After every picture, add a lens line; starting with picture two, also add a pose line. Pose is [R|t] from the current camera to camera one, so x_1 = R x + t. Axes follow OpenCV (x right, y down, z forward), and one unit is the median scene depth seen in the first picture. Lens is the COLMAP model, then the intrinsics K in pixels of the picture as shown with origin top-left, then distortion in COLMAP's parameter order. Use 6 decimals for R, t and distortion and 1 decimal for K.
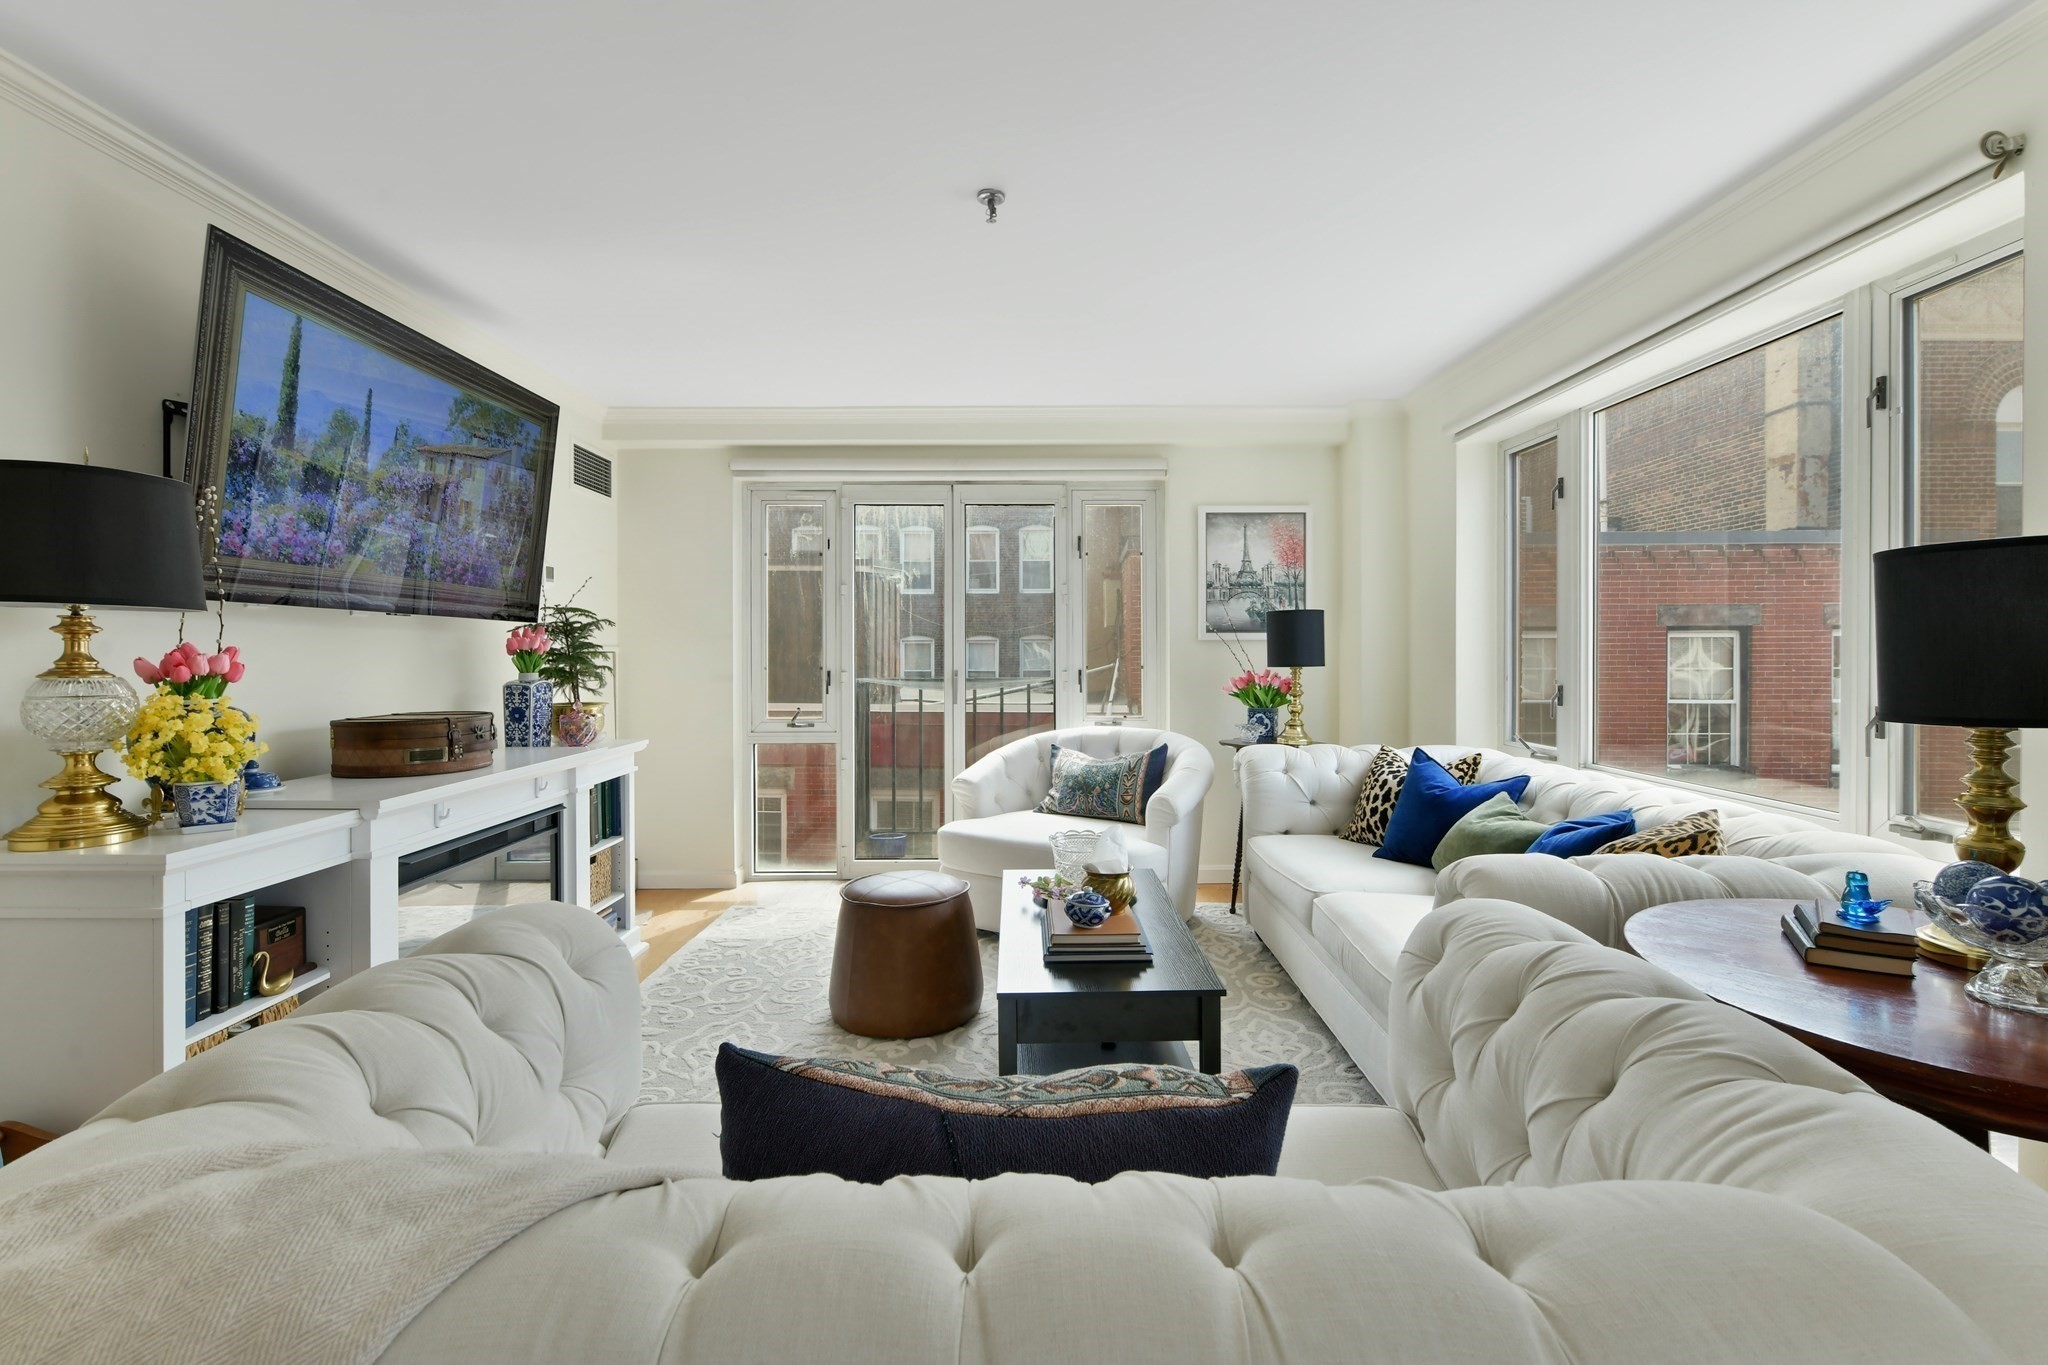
lens RADIAL K [[897.0, 0, 1041.7], [0, 897.0, 665.5], [0, 0, 1]] dist [0.001959, -0.000162]
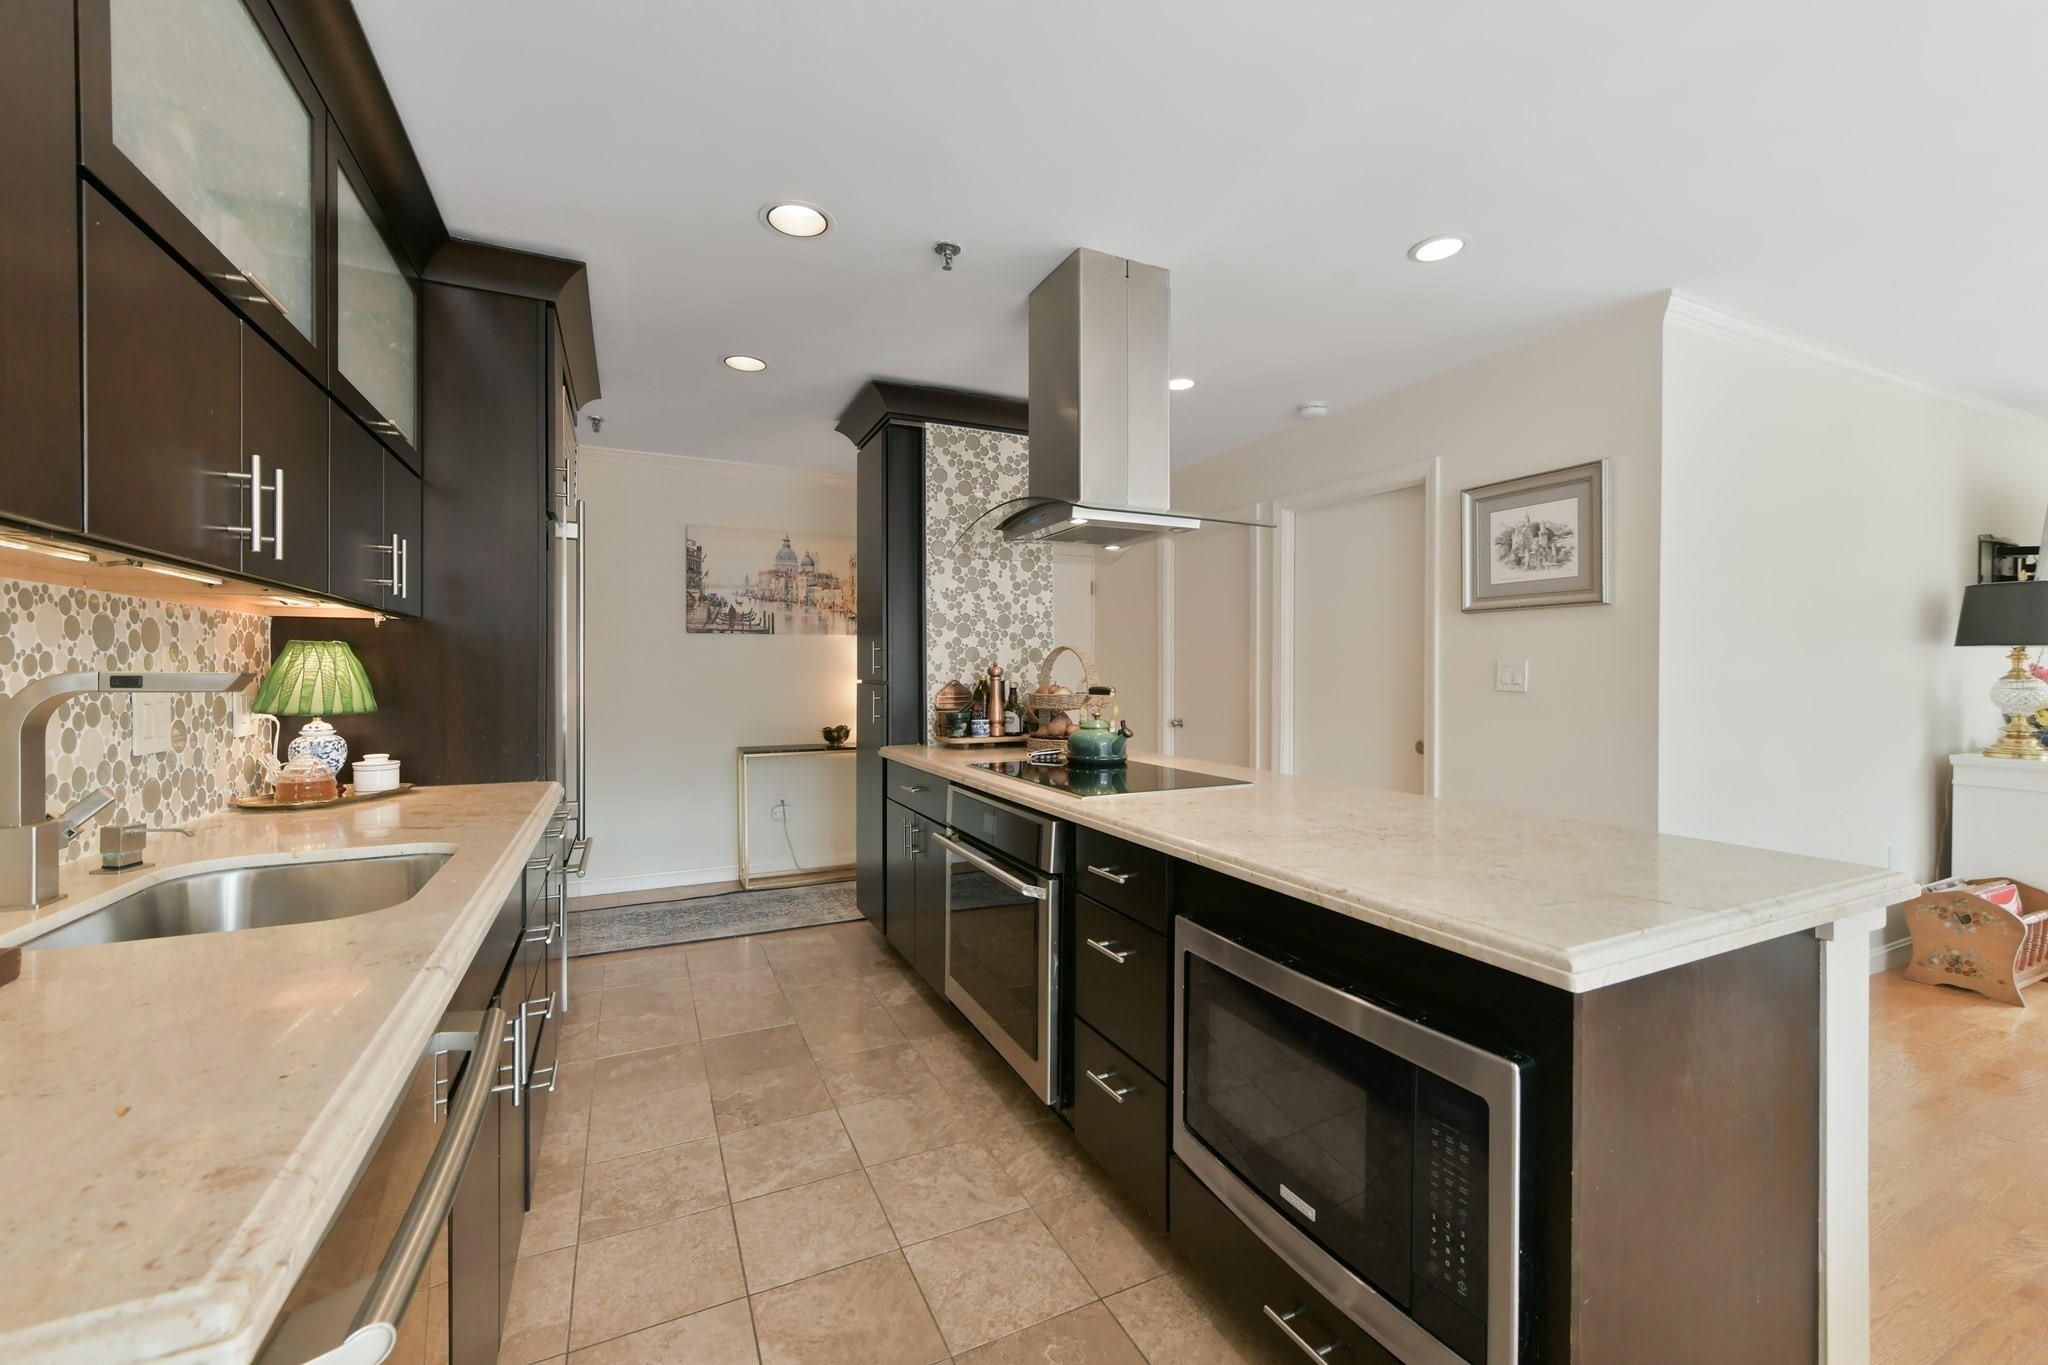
lens RADIAL K [[822.5, 0, 1031.9], [0, 822.5, 676.2], [0, 0, 1]] dist [-0.001755, 0.001564]
pose [[0.415627, 0.010034, -0.909480, -0.123677], [-0.015600, 0.999871, 0.003902, 0.014909], [0.909401, 0.012567, 0.415730, -0.836270]]
